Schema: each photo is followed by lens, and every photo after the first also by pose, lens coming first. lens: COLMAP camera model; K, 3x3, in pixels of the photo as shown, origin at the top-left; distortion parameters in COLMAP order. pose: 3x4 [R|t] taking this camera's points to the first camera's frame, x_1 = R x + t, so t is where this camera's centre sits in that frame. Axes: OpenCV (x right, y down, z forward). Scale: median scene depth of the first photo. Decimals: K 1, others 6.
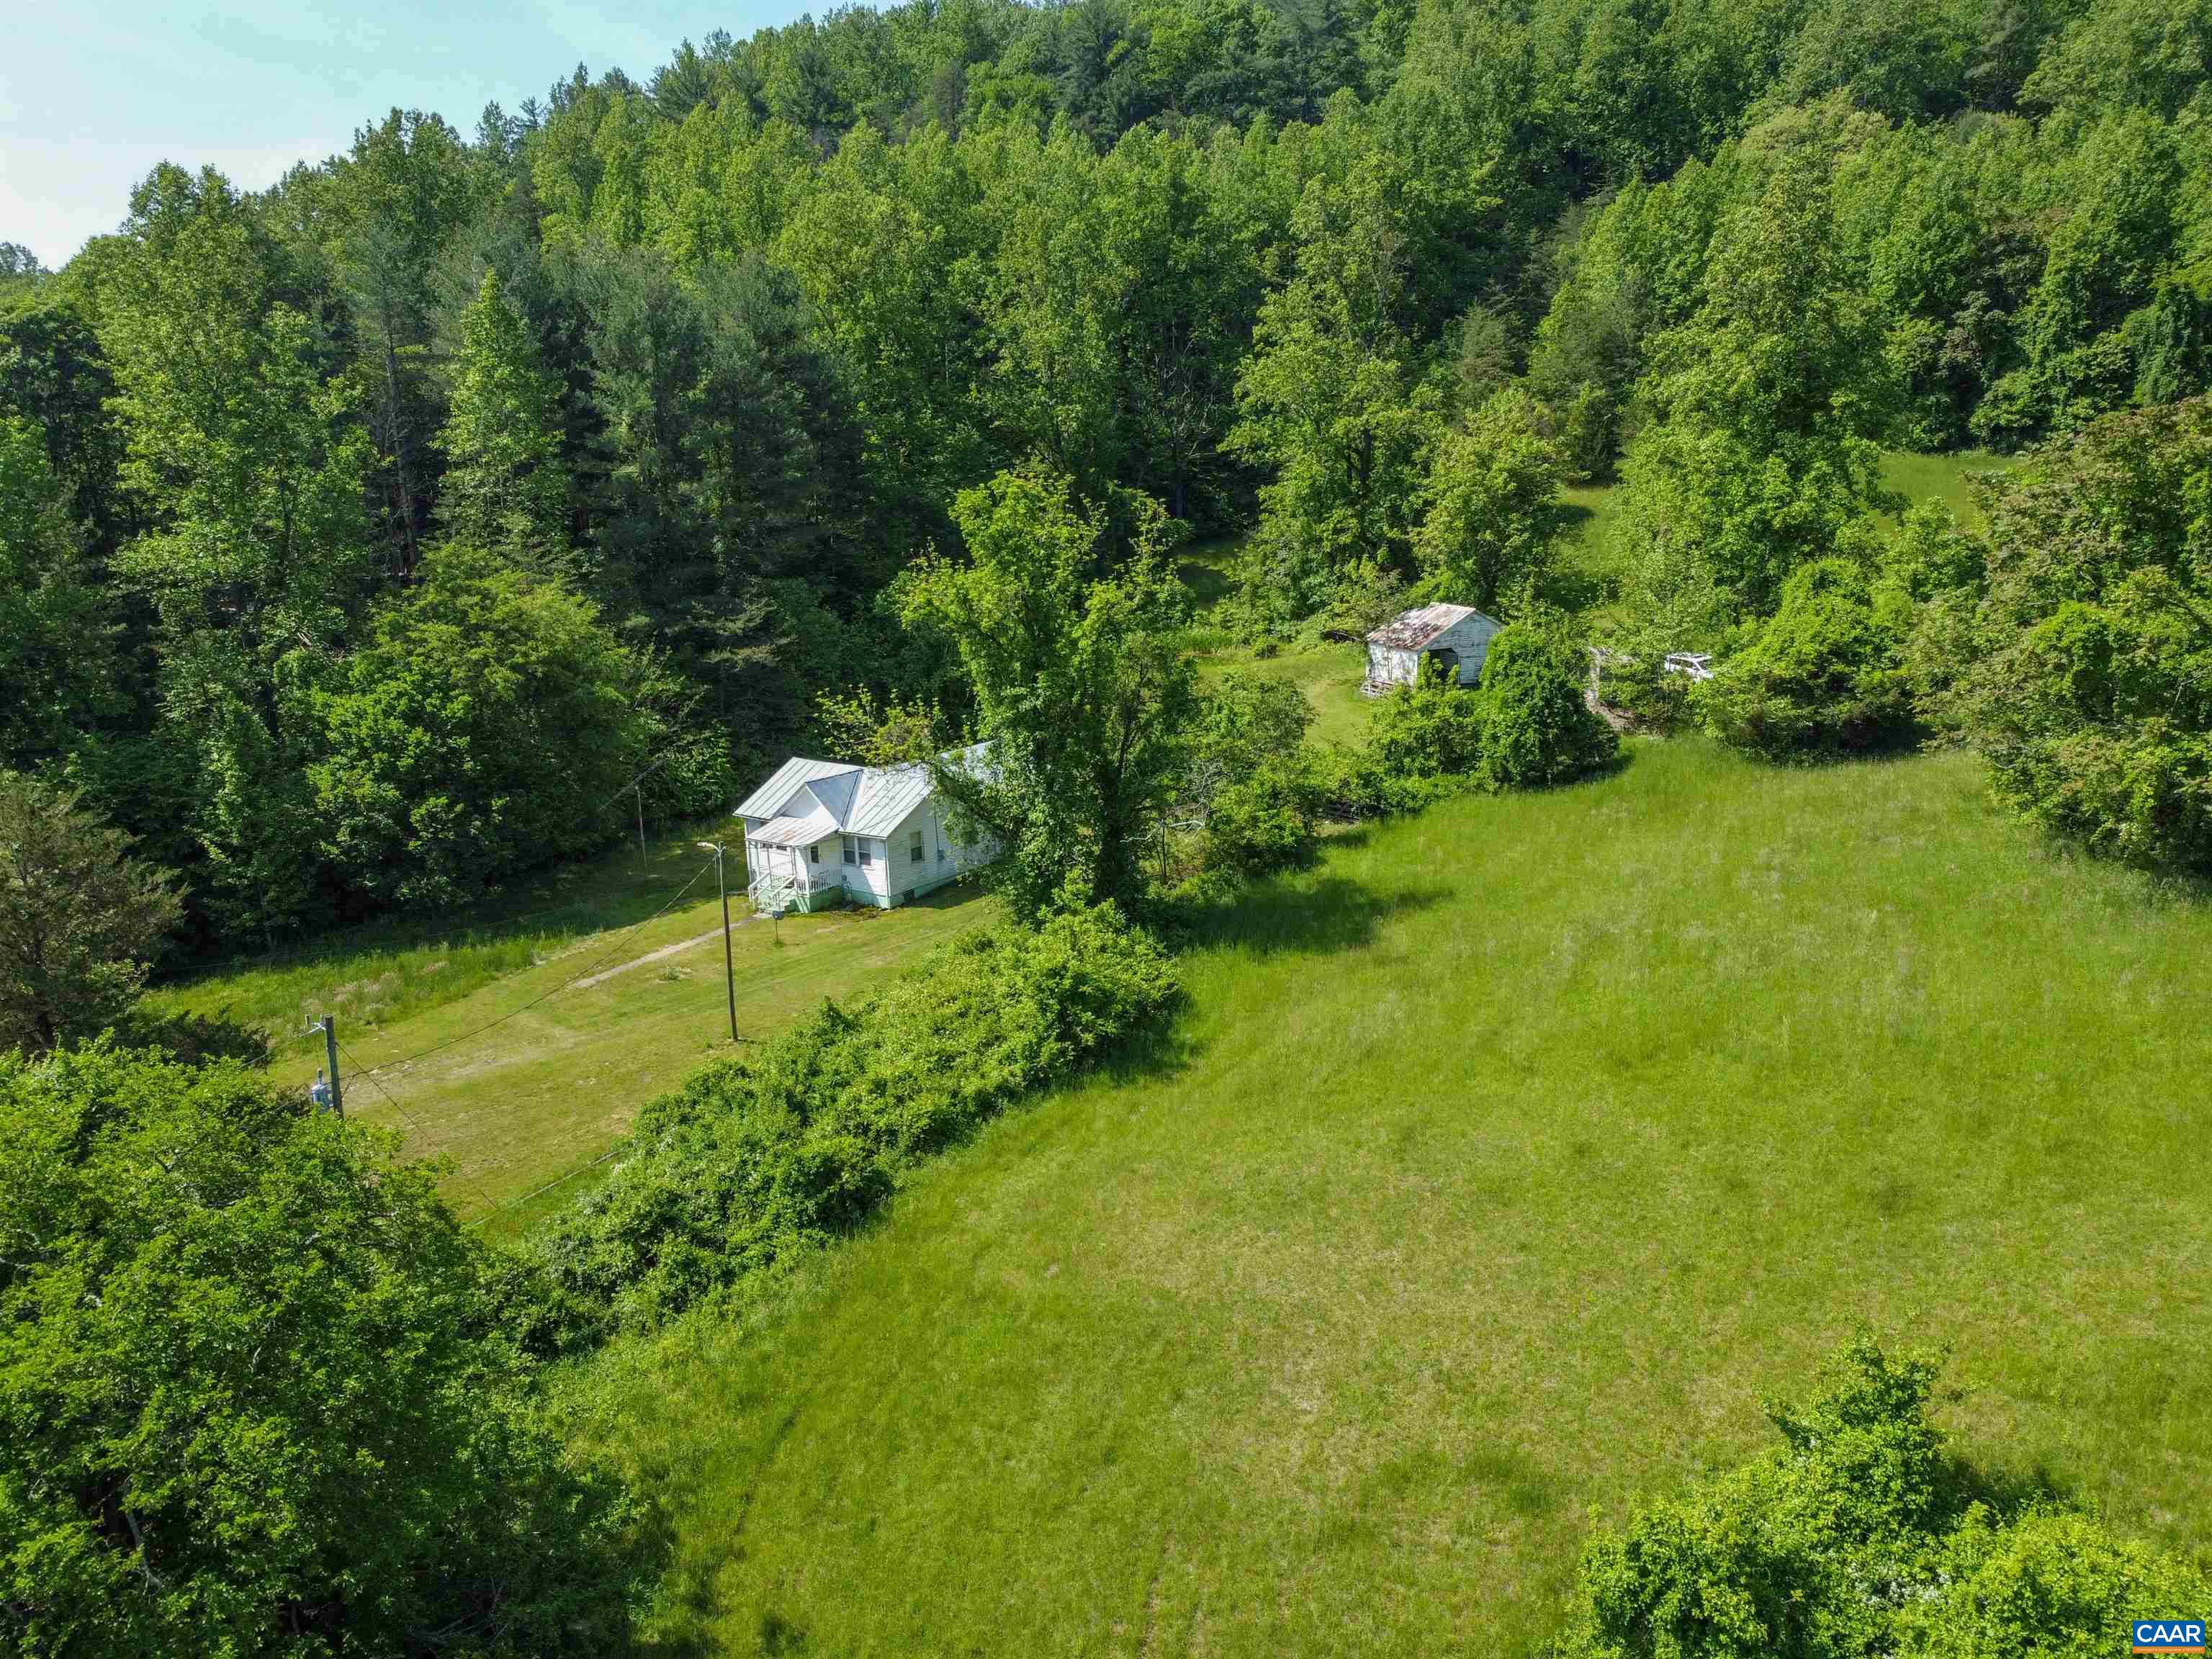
lens RADIAL K [[1682.8, 0, 1100.6], [0, 1682.8, 825.3], [0, 0, 1]] dist [-0.000136, -0.001981]
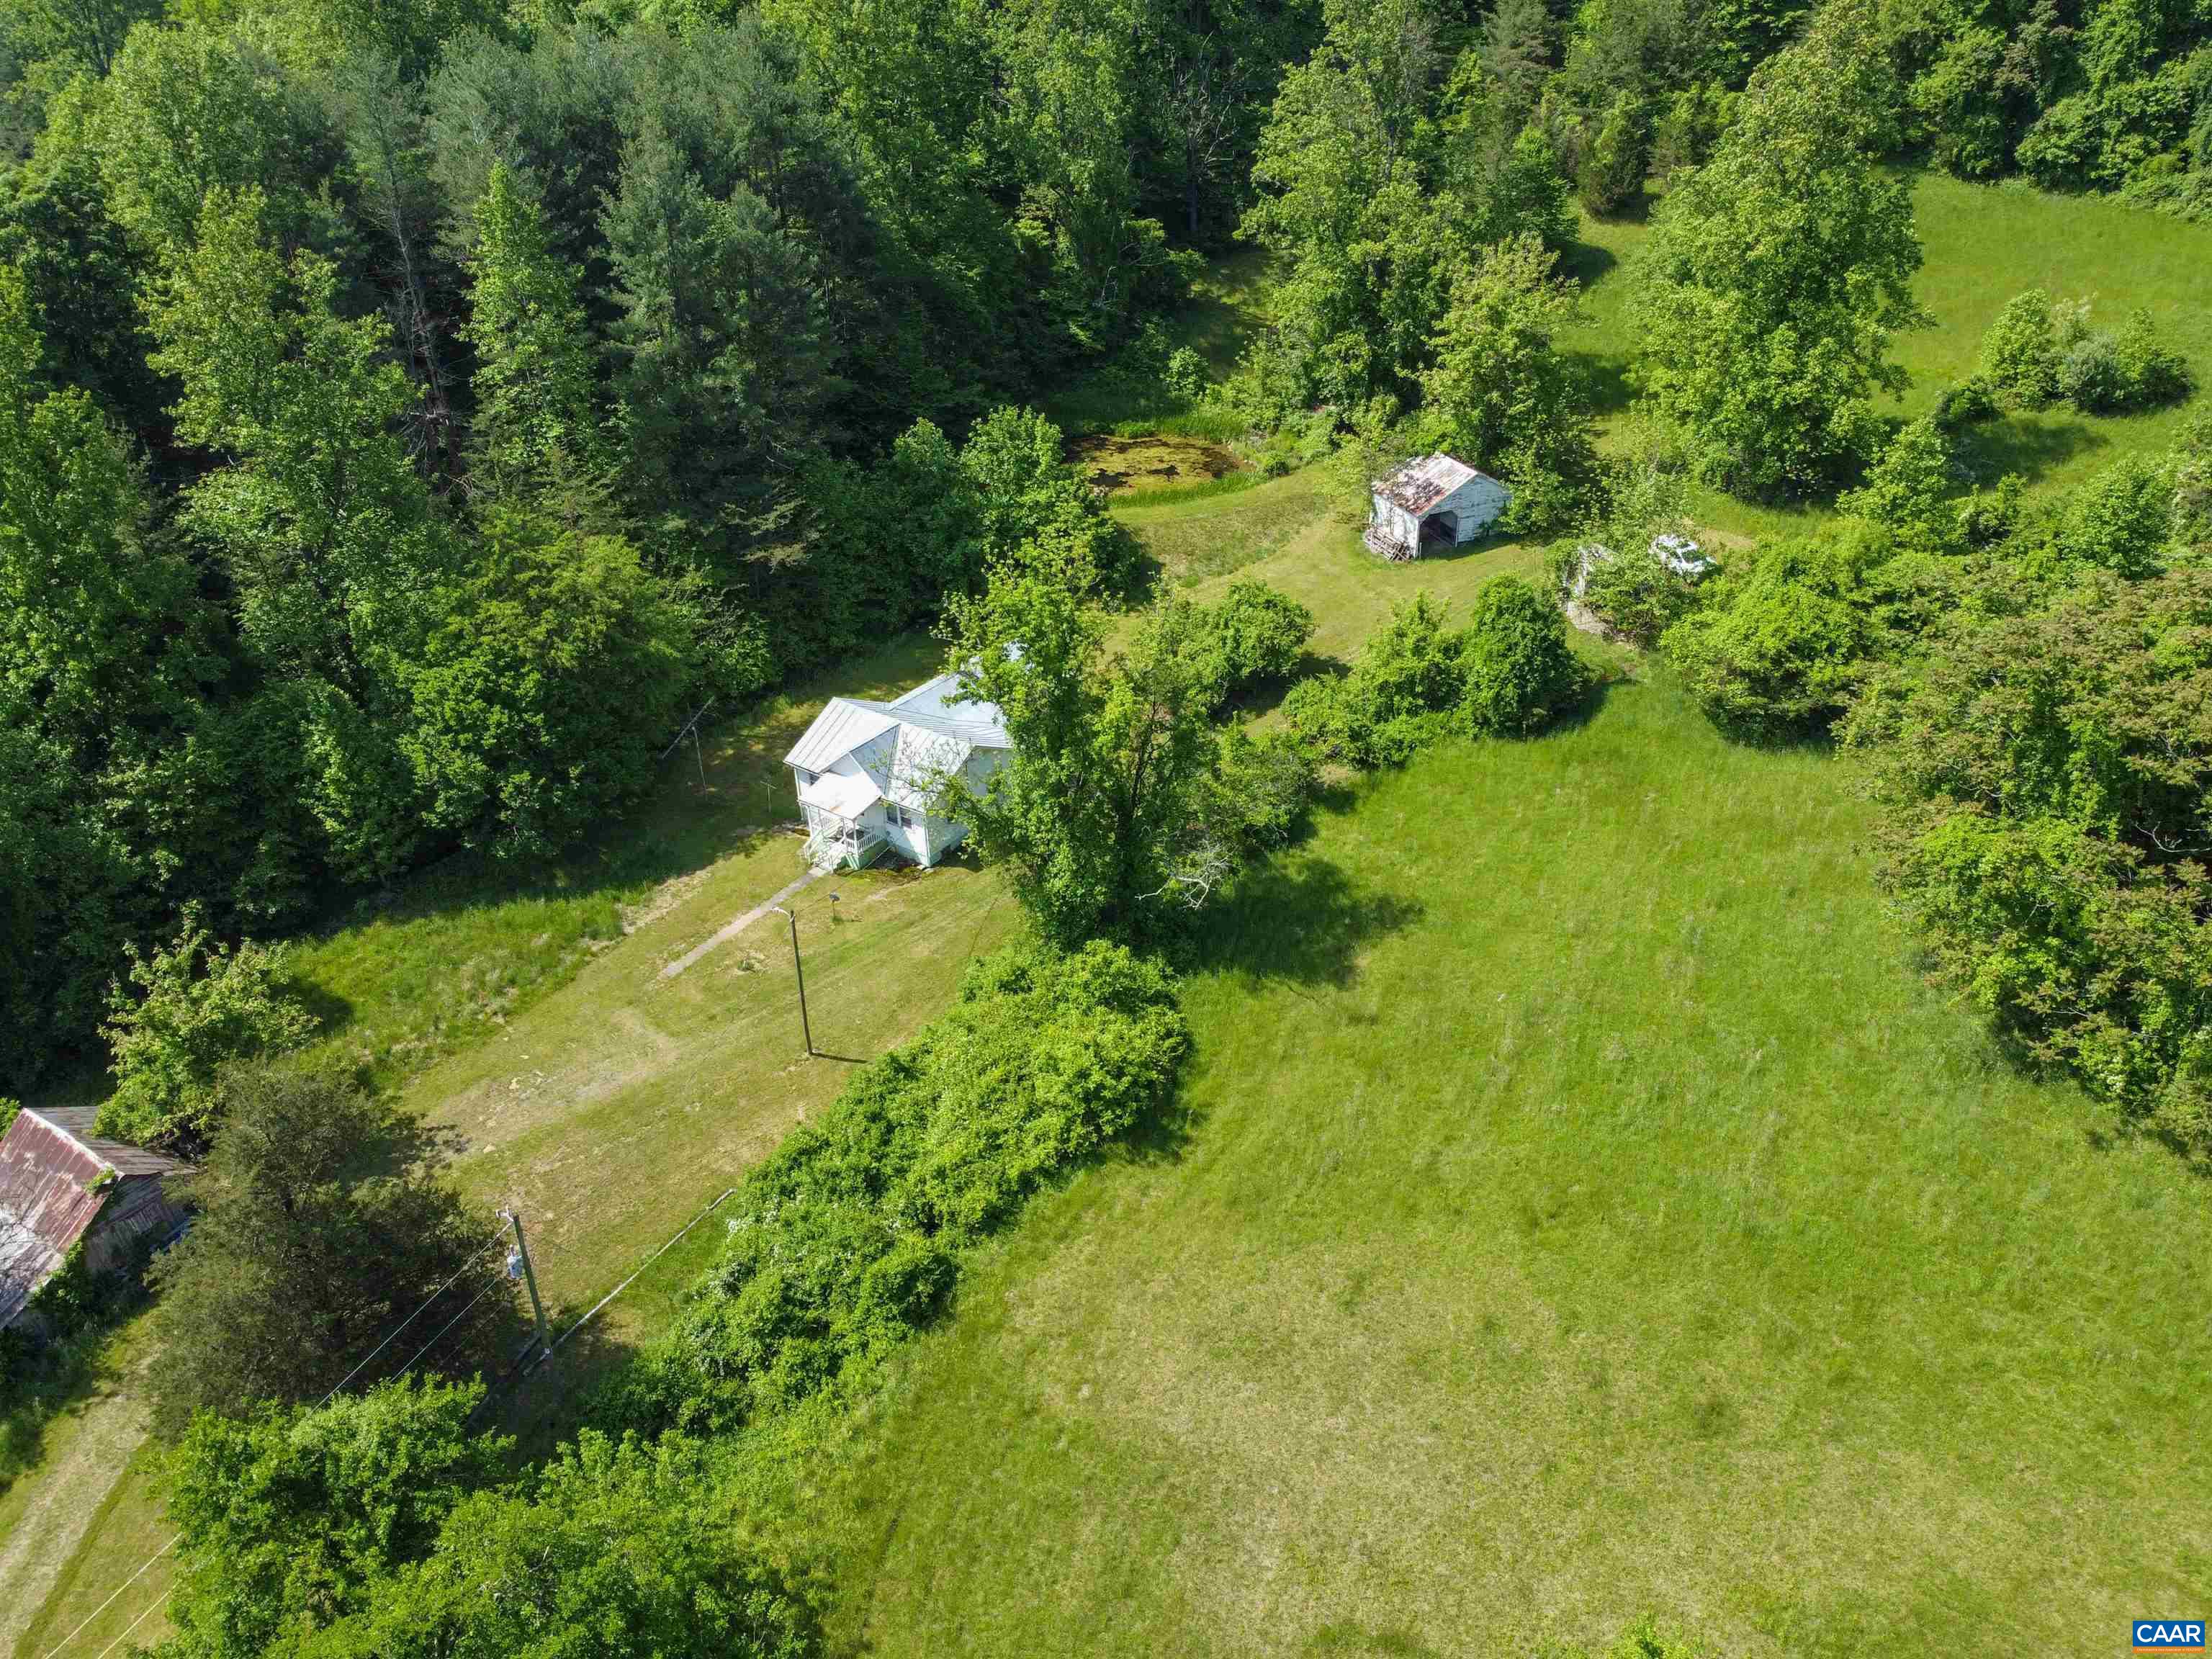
lens RADIAL K [[1681.9, 0, 1101.0], [0, 1681.9, 831.8], [0, 0, 1]] dist [0.000809, -0.007316]
pose [[0.999994, 0.001895, -0.003001, -0.006298], [-0.000893, 0.952634, 0.304118, -0.296393], [0.003435, -0.304113, 0.952630, -0.066658]]
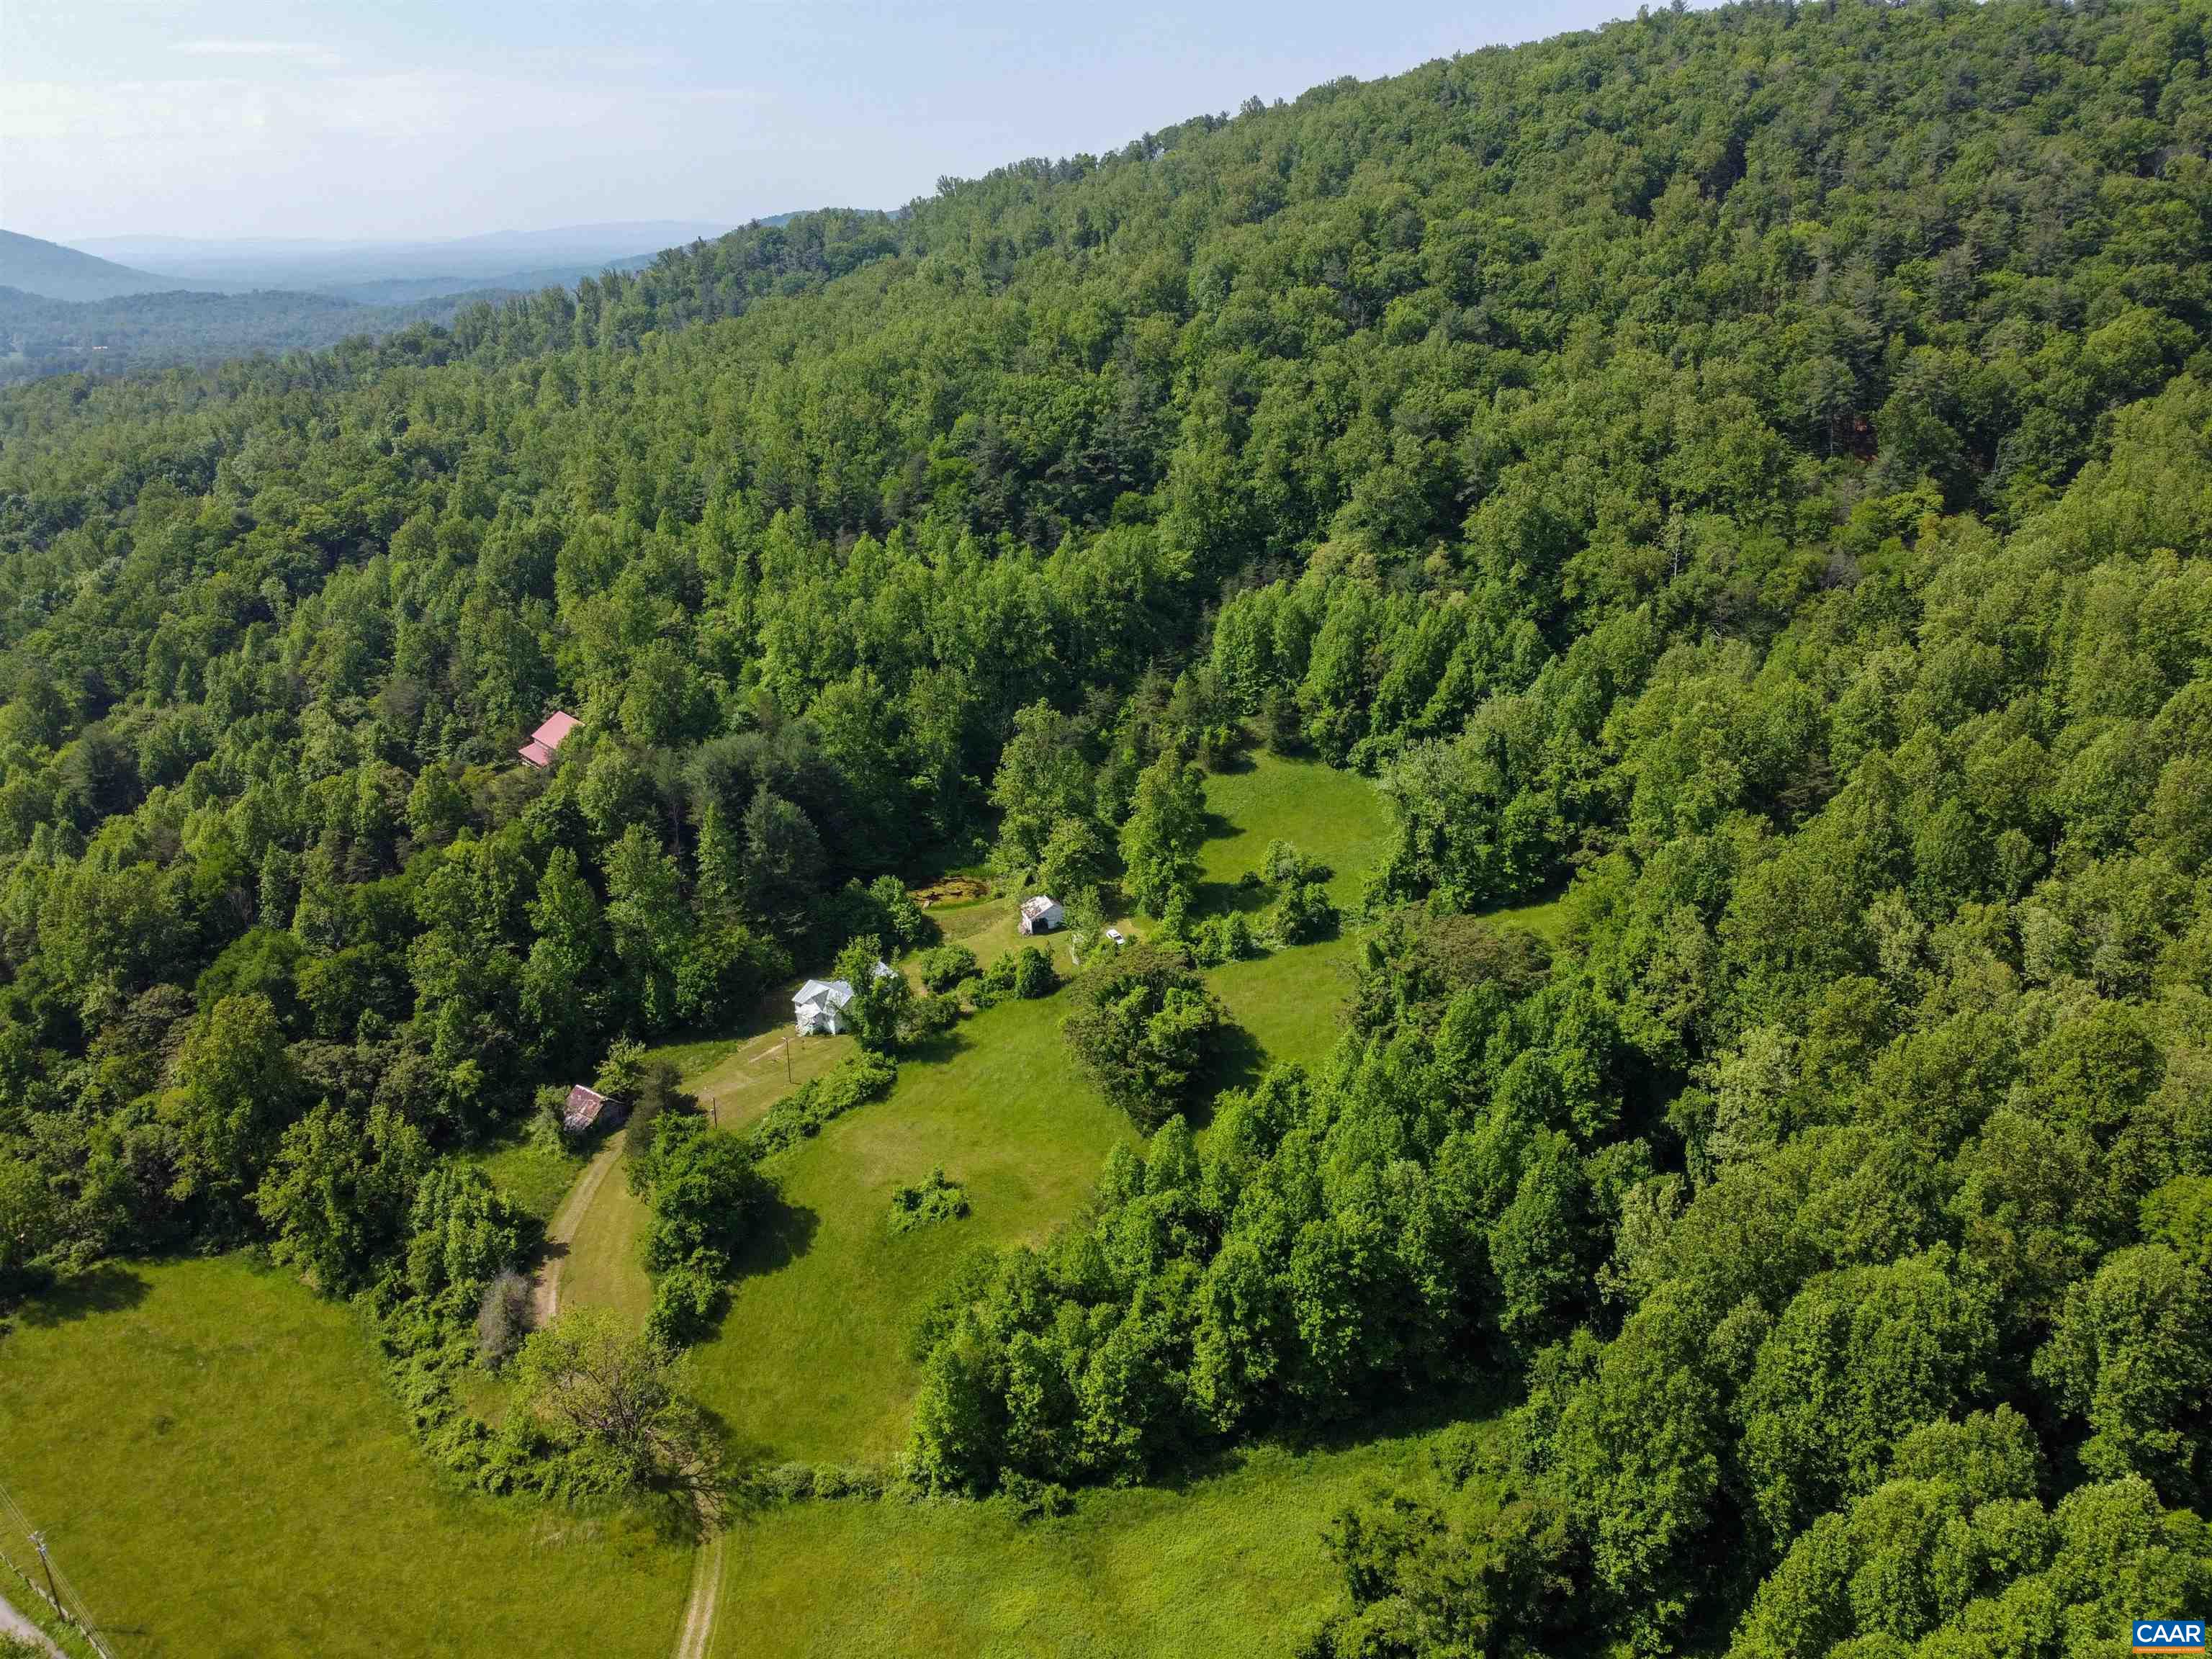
lens RADIAL K [[1669.8, 0, 1092.8], [0, 1669.8, 825.5], [0, 0, 1]] dist [0.009519, -0.018933]
pose [[0.998383, 0.023651, -0.051696, 0.549430], [-0.016873, 0.991654, 0.127820, -0.790382], [0.054287, -0.126741, 0.990449, -2.242314]]
